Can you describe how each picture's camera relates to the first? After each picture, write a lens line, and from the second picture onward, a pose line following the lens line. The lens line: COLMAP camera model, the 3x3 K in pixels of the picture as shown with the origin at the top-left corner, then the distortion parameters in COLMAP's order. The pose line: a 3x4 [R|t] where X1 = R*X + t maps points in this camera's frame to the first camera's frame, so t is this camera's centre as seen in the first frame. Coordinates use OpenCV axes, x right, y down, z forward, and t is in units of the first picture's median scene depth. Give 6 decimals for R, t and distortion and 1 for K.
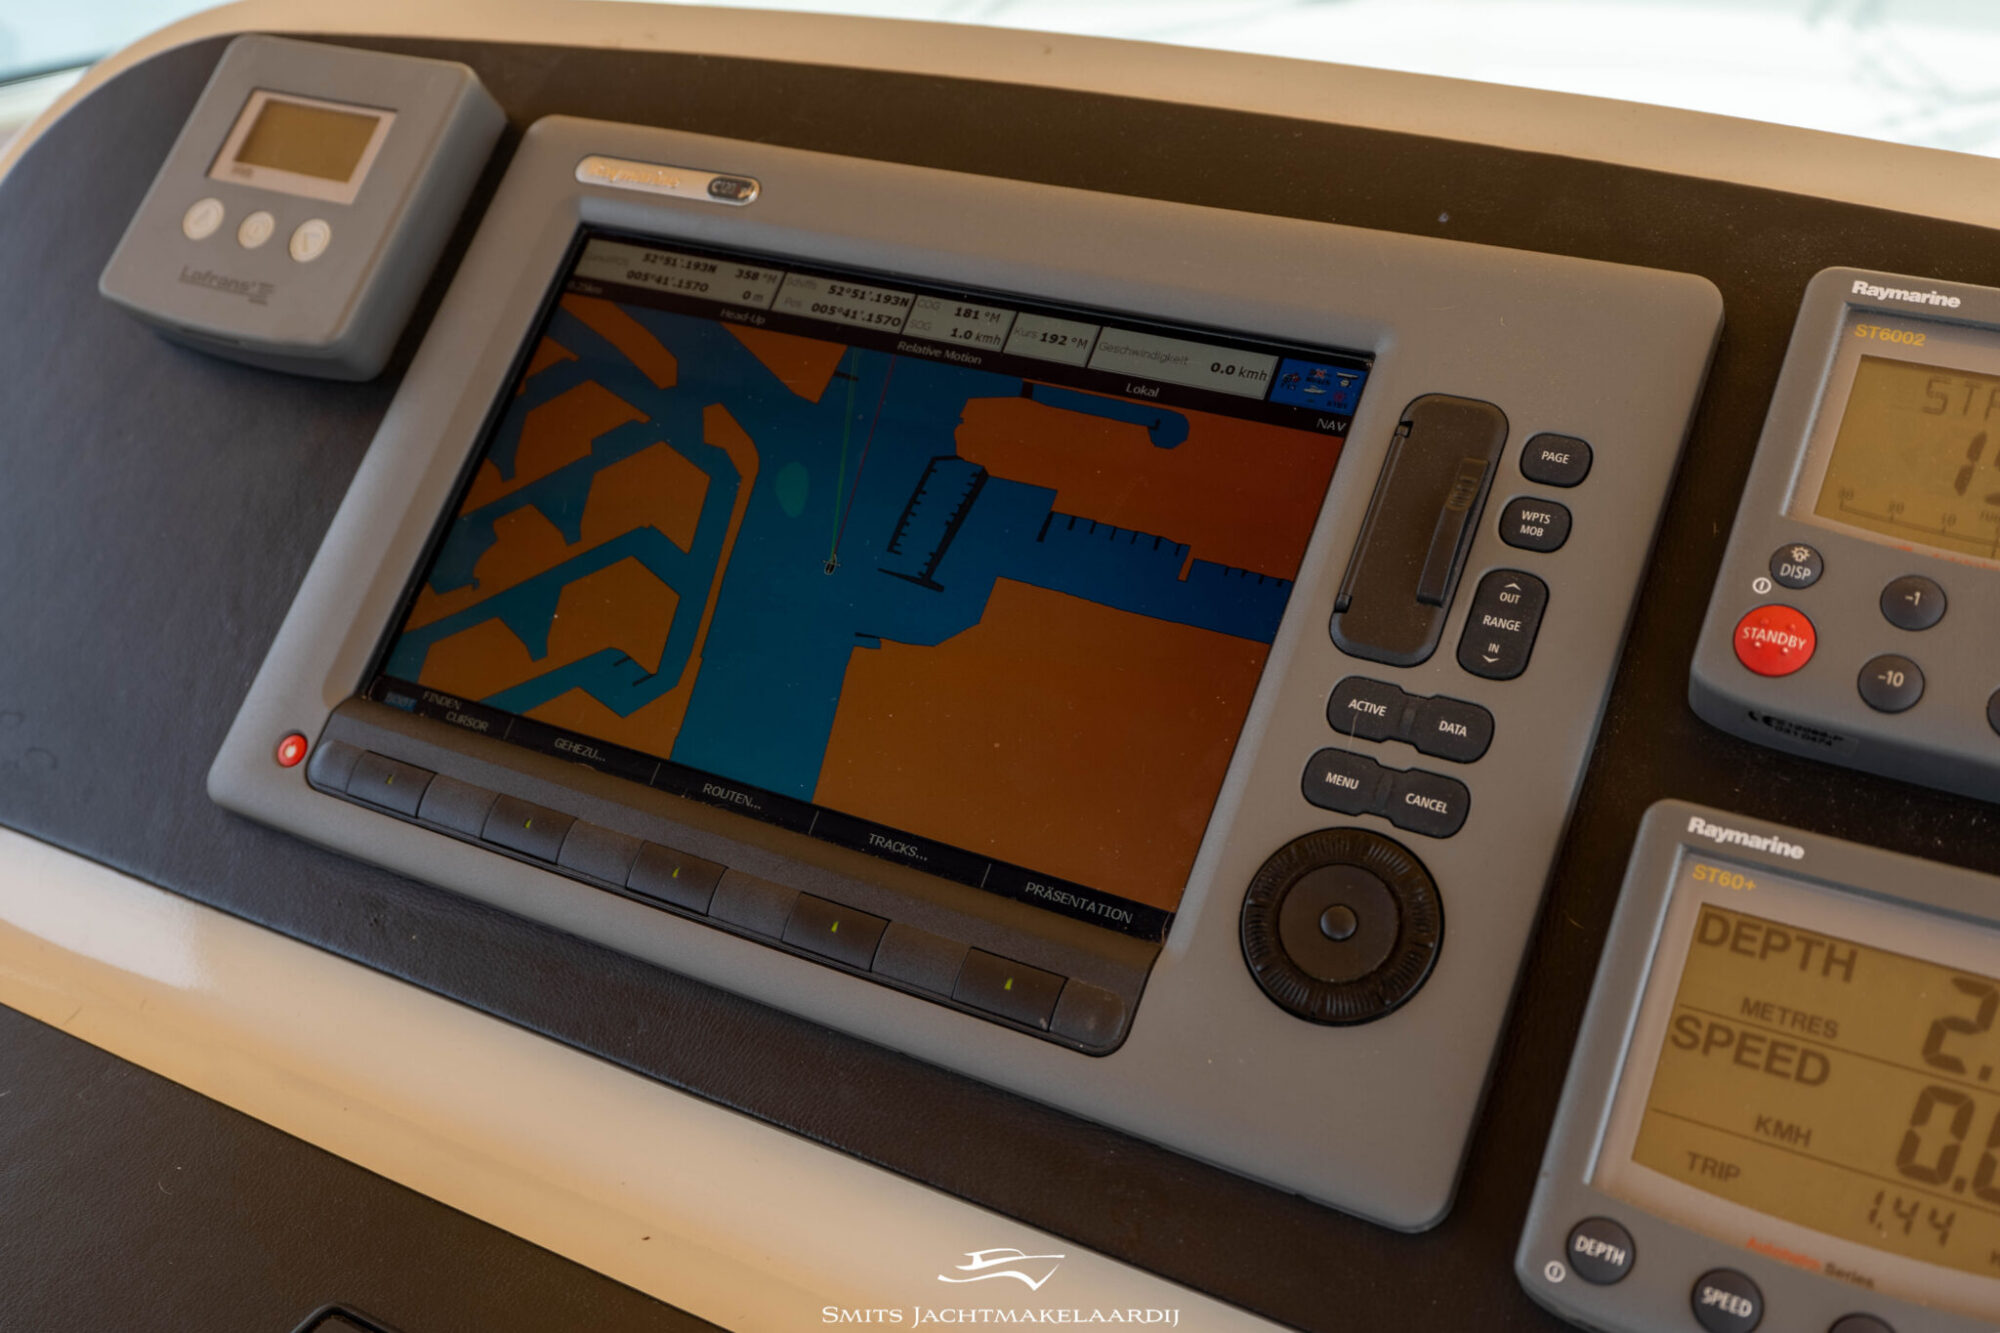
lens RADIAL K [[2014.8, 0, 1000.0], [0, 2014.8, 666.5], [0, 0, 1]] dist [0.007238, -0.002835]
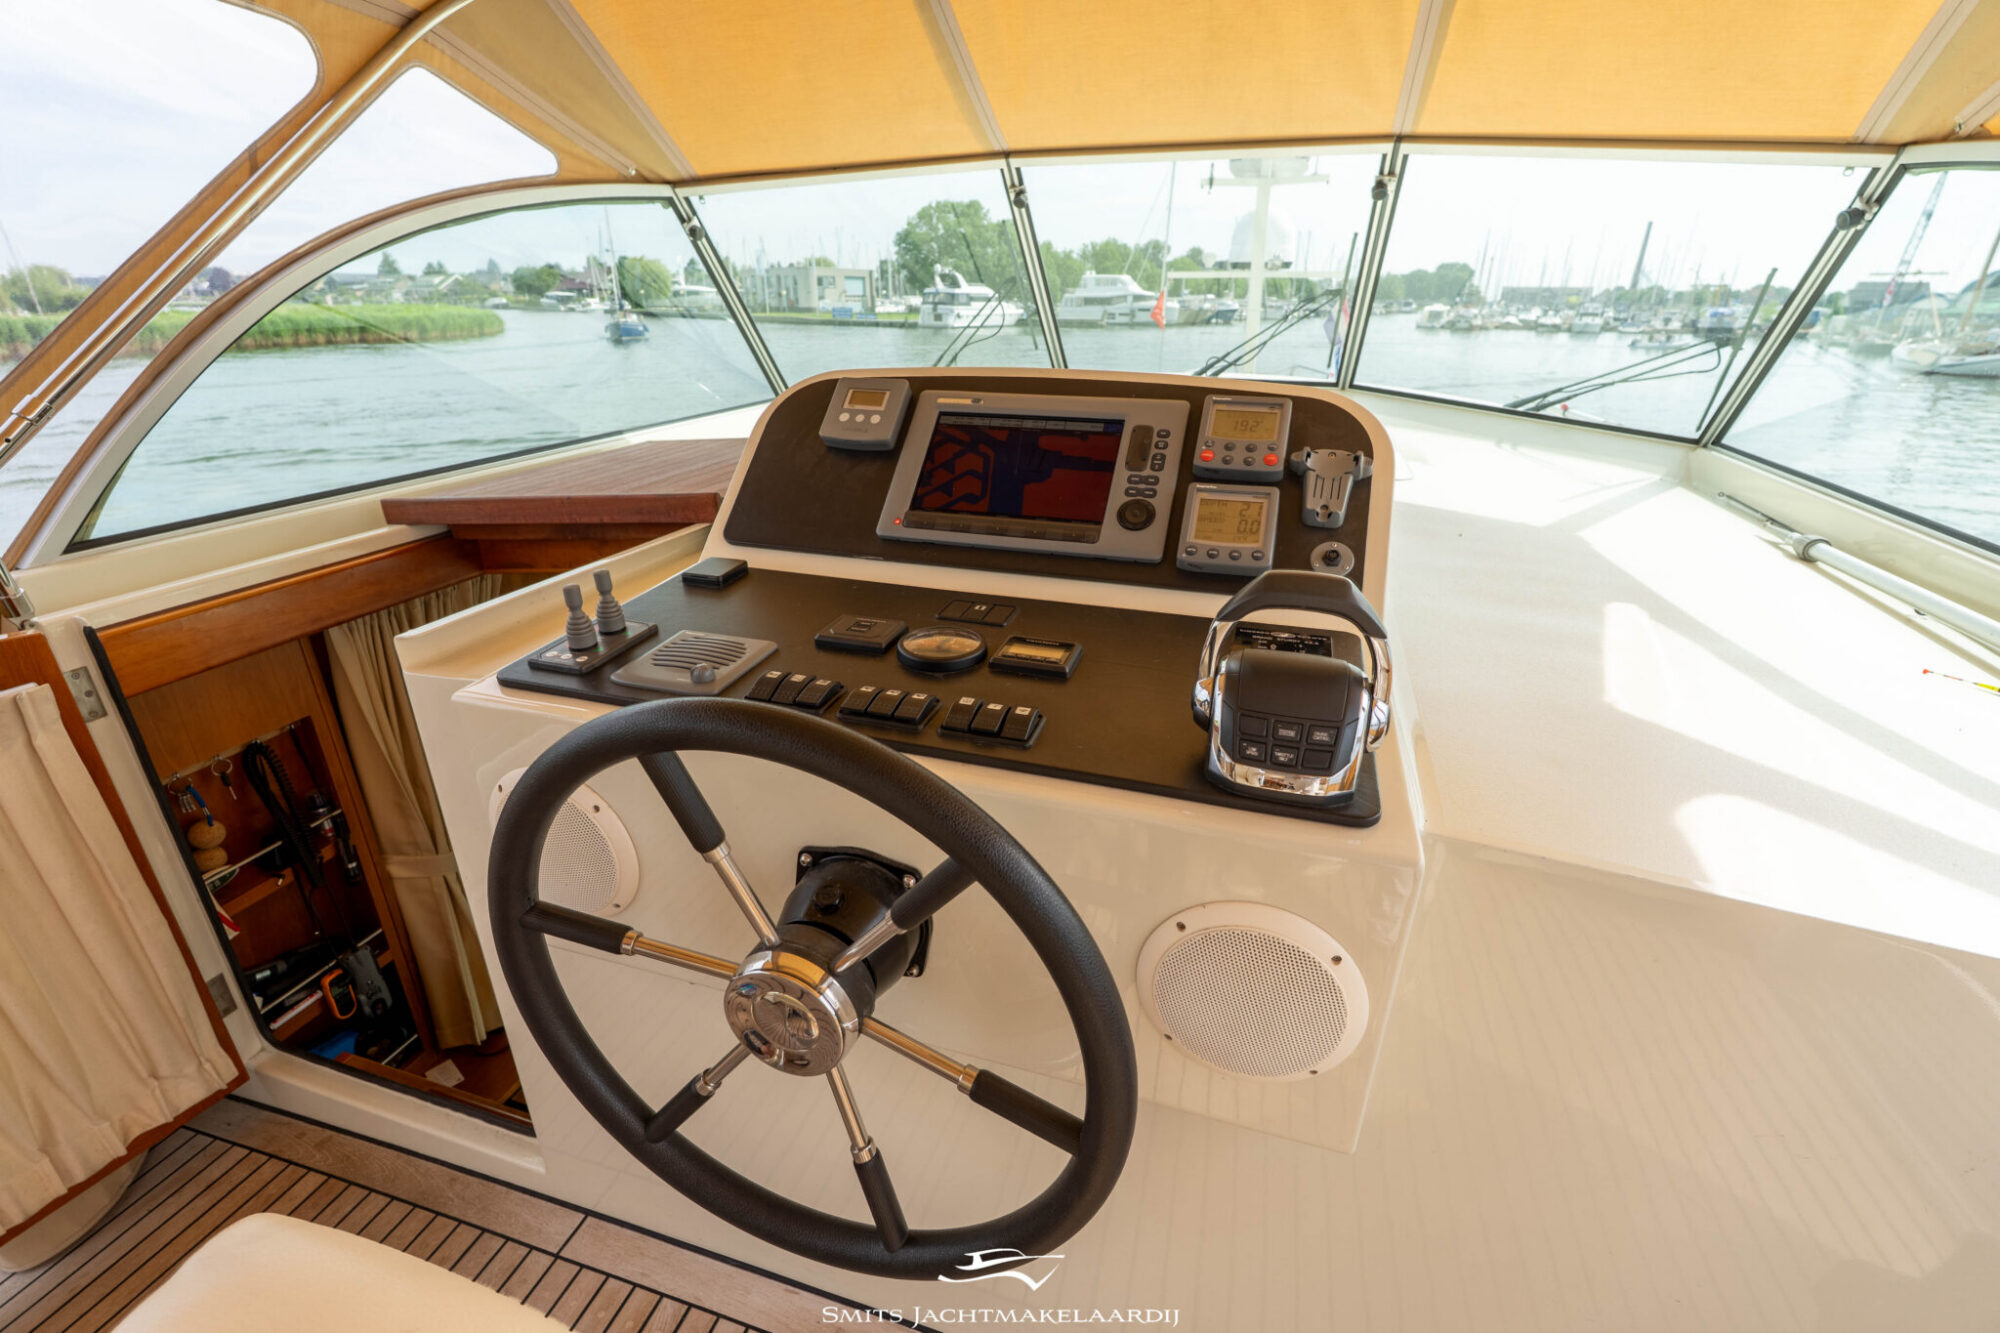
lens RADIAL K [[885.4, 0, 999.1], [0, 885.4, 672.0], [0, 0, 1]] dist [-0.003420, 0.000956]
pose [[0.981287, -0.078052, 0.176022, -0.604506], [0.089923, 0.994110, -0.060490, 0.620864], [-0.170264, 0.075186, 0.982526, -1.160903]]
